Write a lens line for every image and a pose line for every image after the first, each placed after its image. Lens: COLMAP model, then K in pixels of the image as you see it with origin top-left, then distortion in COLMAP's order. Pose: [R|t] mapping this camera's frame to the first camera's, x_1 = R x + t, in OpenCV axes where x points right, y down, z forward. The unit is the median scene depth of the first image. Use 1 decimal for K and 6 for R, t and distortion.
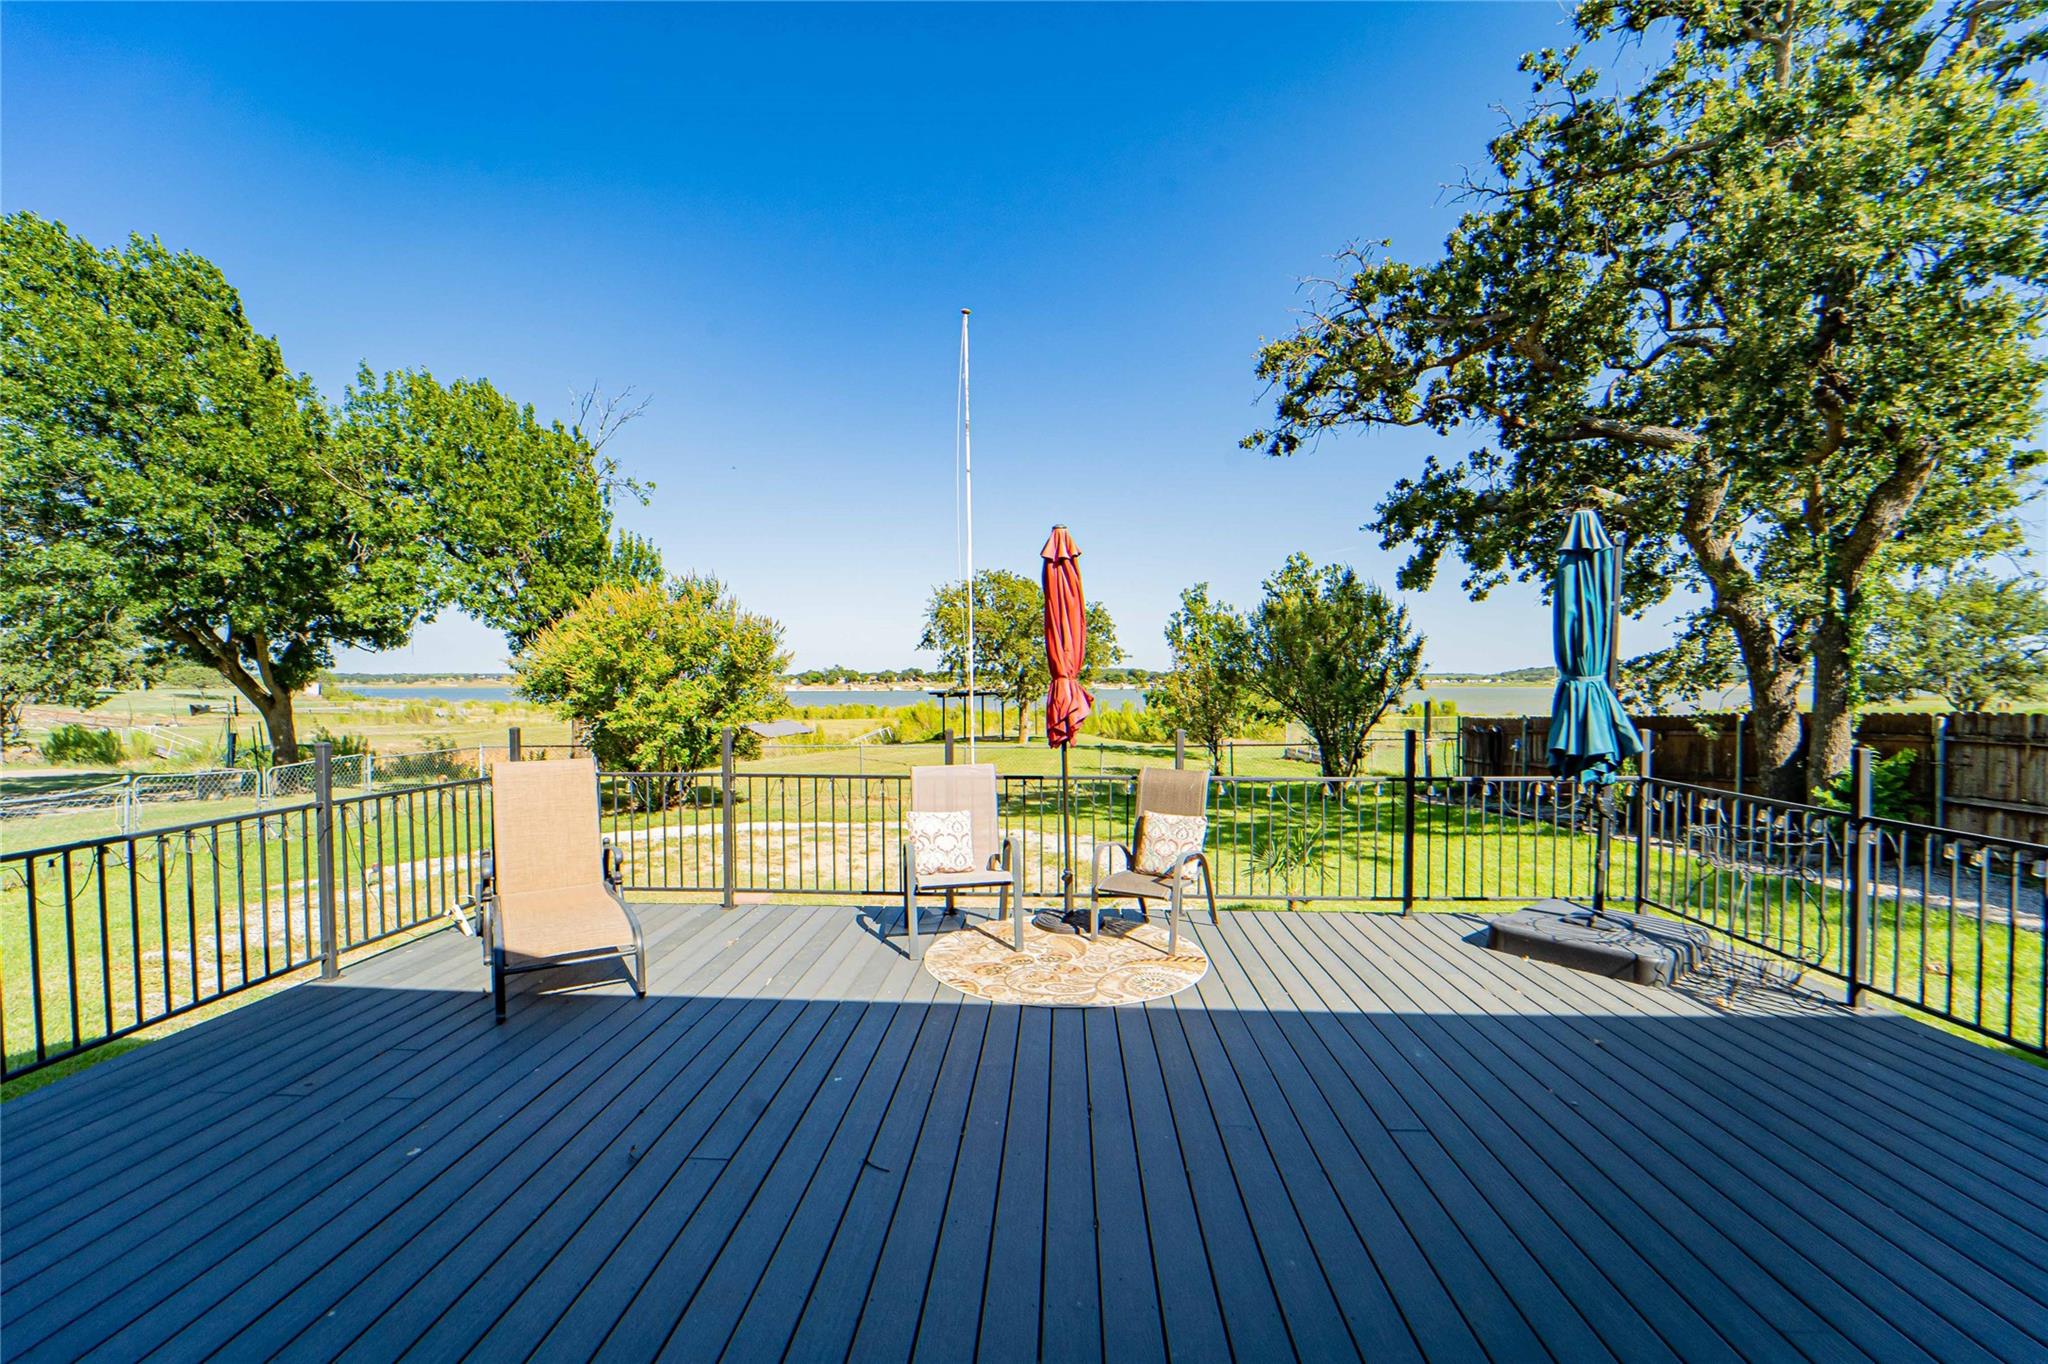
lens RADIAL K [[843.0, 0, 1028.0], [0, 843.0, 703.0], [0, 0, 1]] dist [-0.025621, -0.000114]
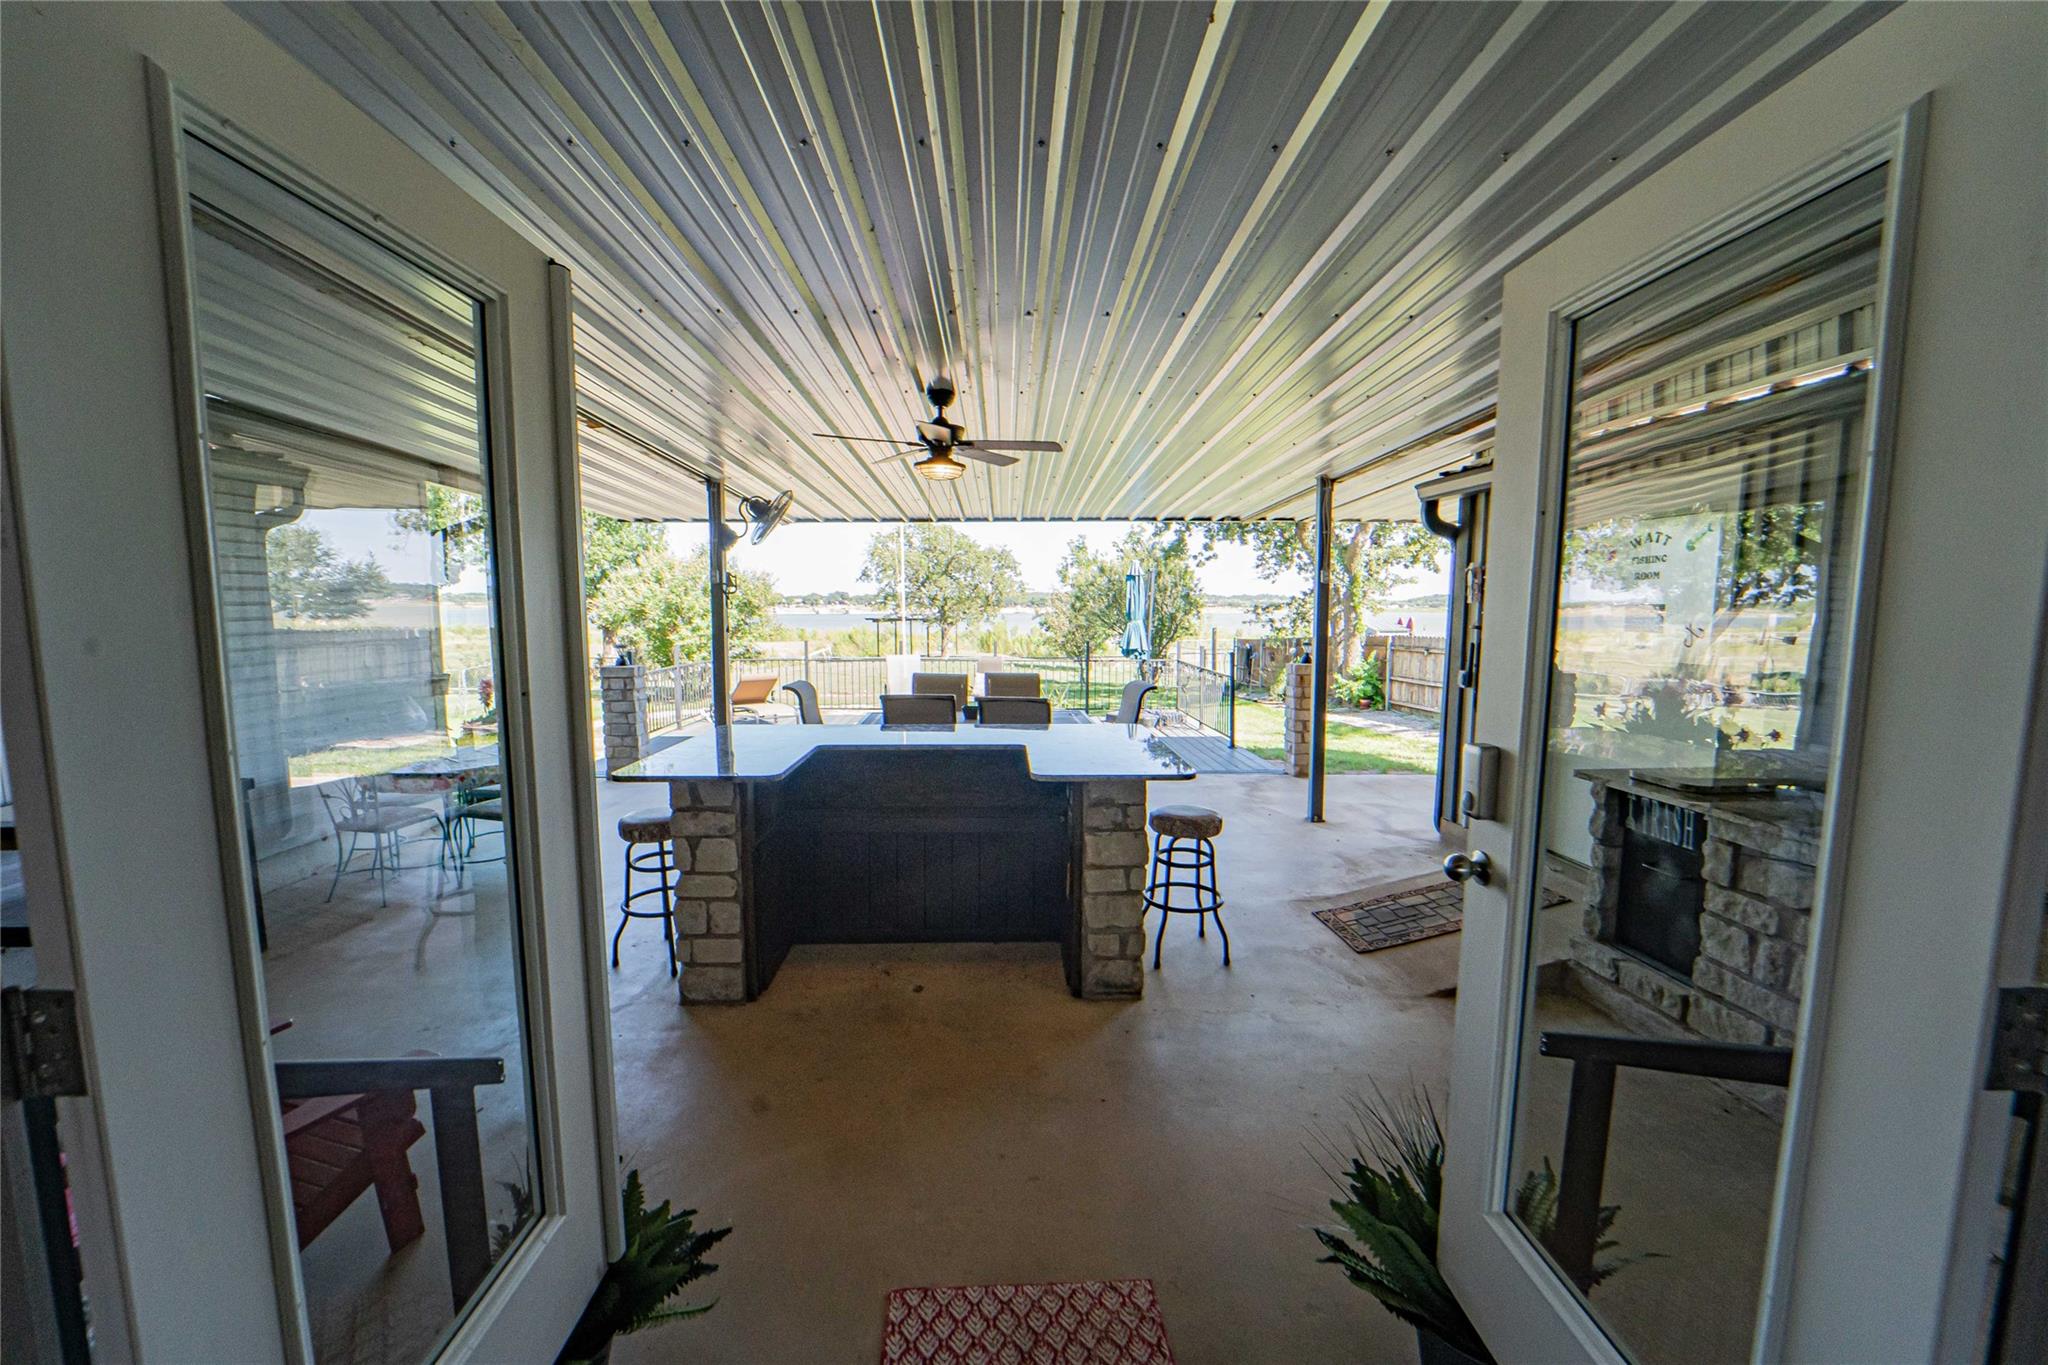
lens RADIAL K [[843.0, 0, 1028.0], [0, 843.0, 703.5], [0, 0, 1]] dist [-0.025621, -0.000114]
pose [[0.996324, -0.007325, 0.085354, 0.031483], [-0.000545, 0.995775, 0.091825, -0.007330], [-0.085666, -0.091534, 0.992110, -0.771322]]
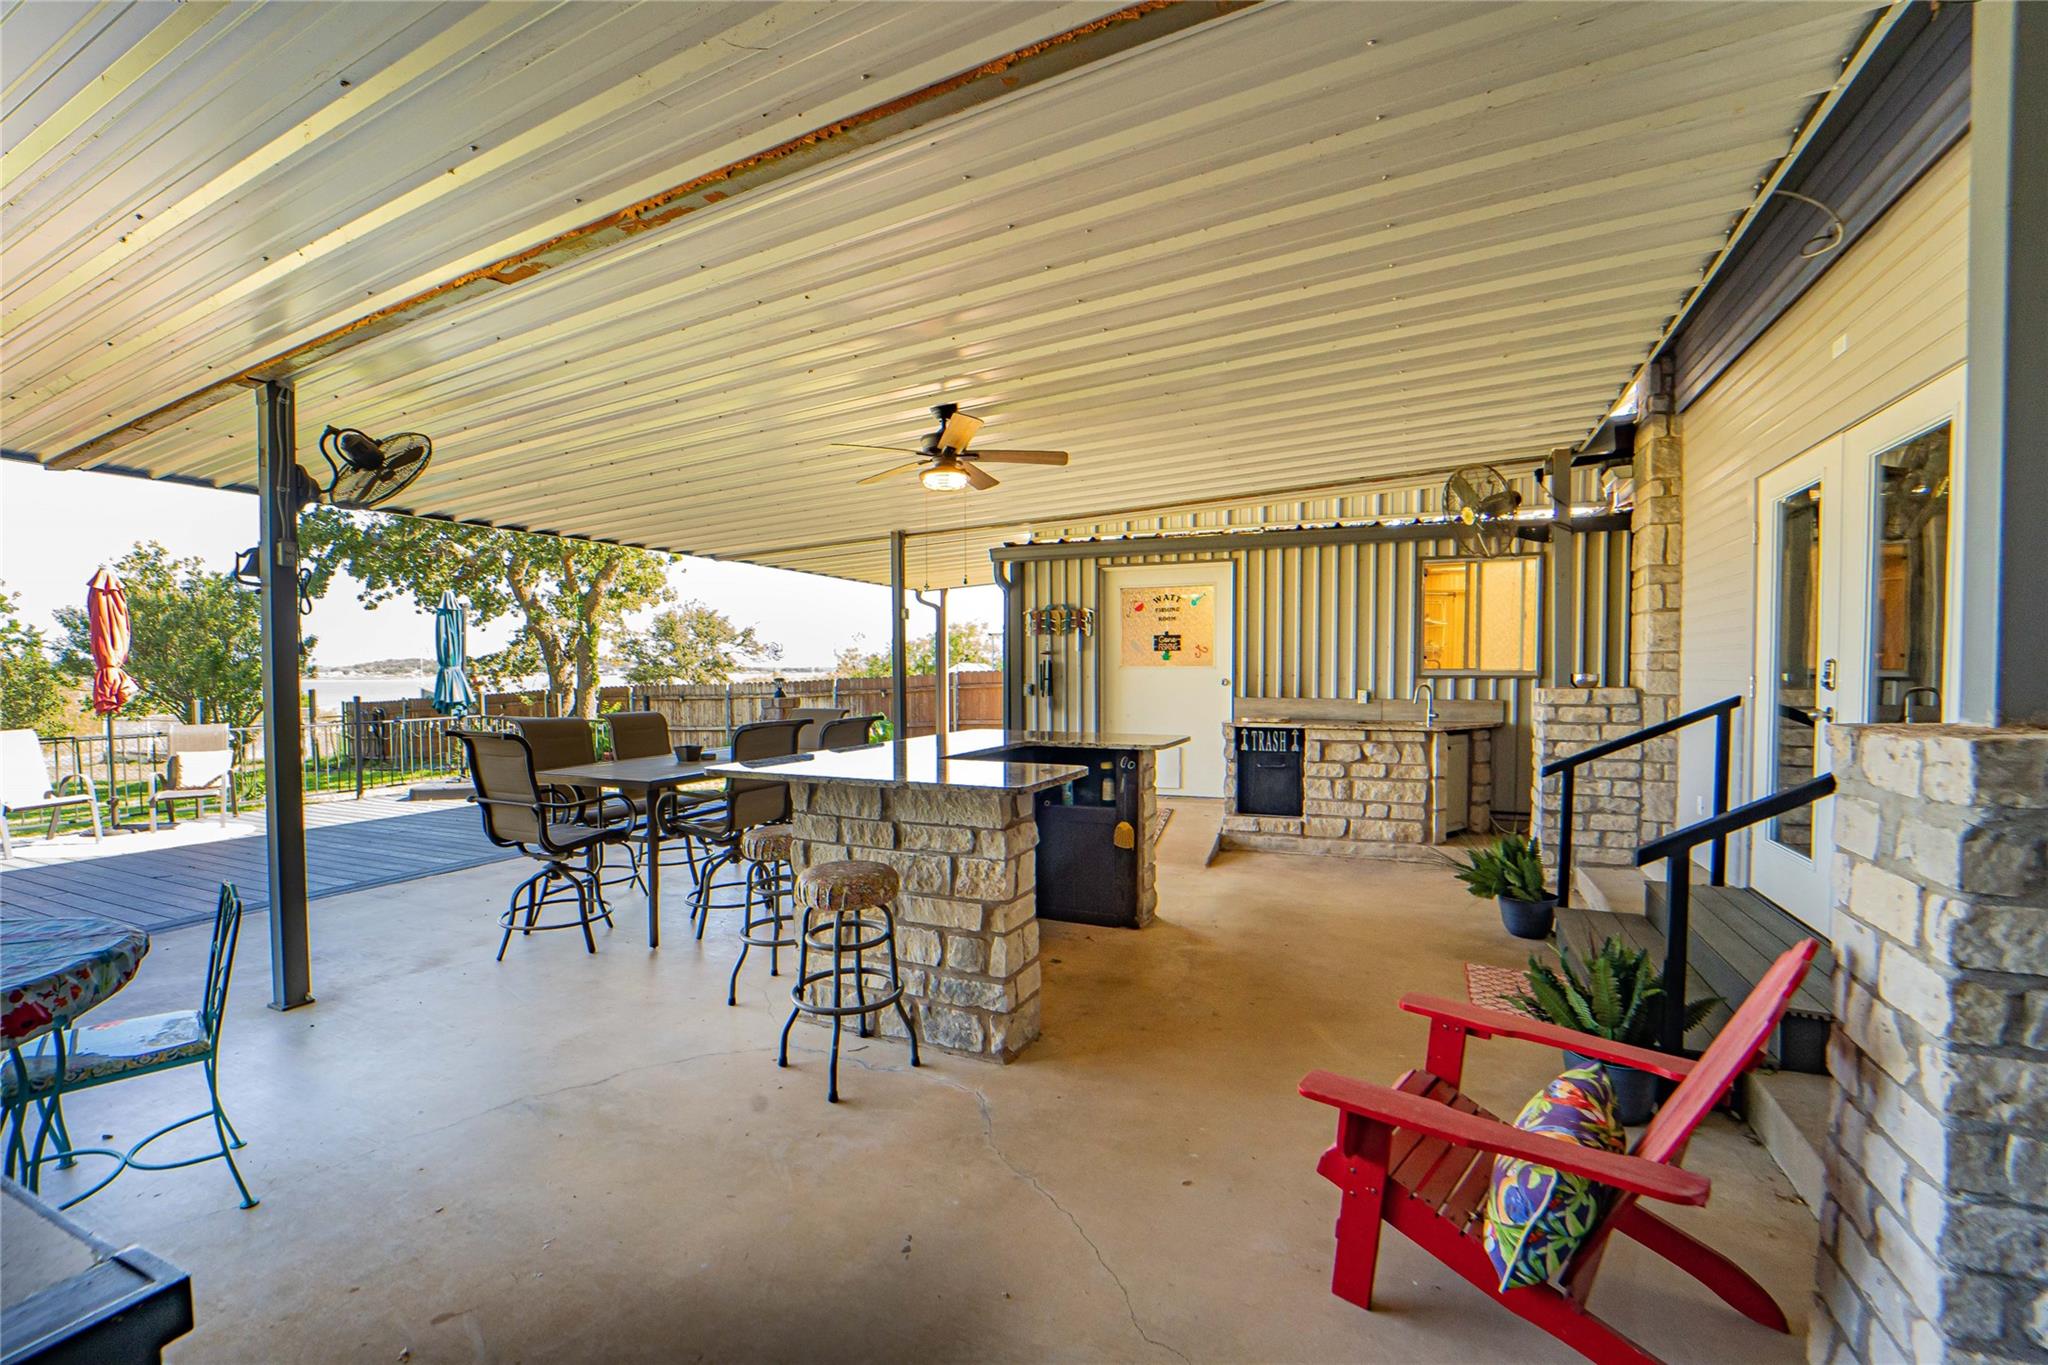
lens RADIAL K [[843.0, 0, 1028.0], [0, 843.0, 703.5], [0, 0, 1]] dist [-0.025621, -0.000114]
pose [[0.365583, -0.035532, 0.930100, -0.361581], [0.025555, 0.999278, 0.028130, 0.017636], [-0.930428, 0.013485, 0.366227, -0.535999]]
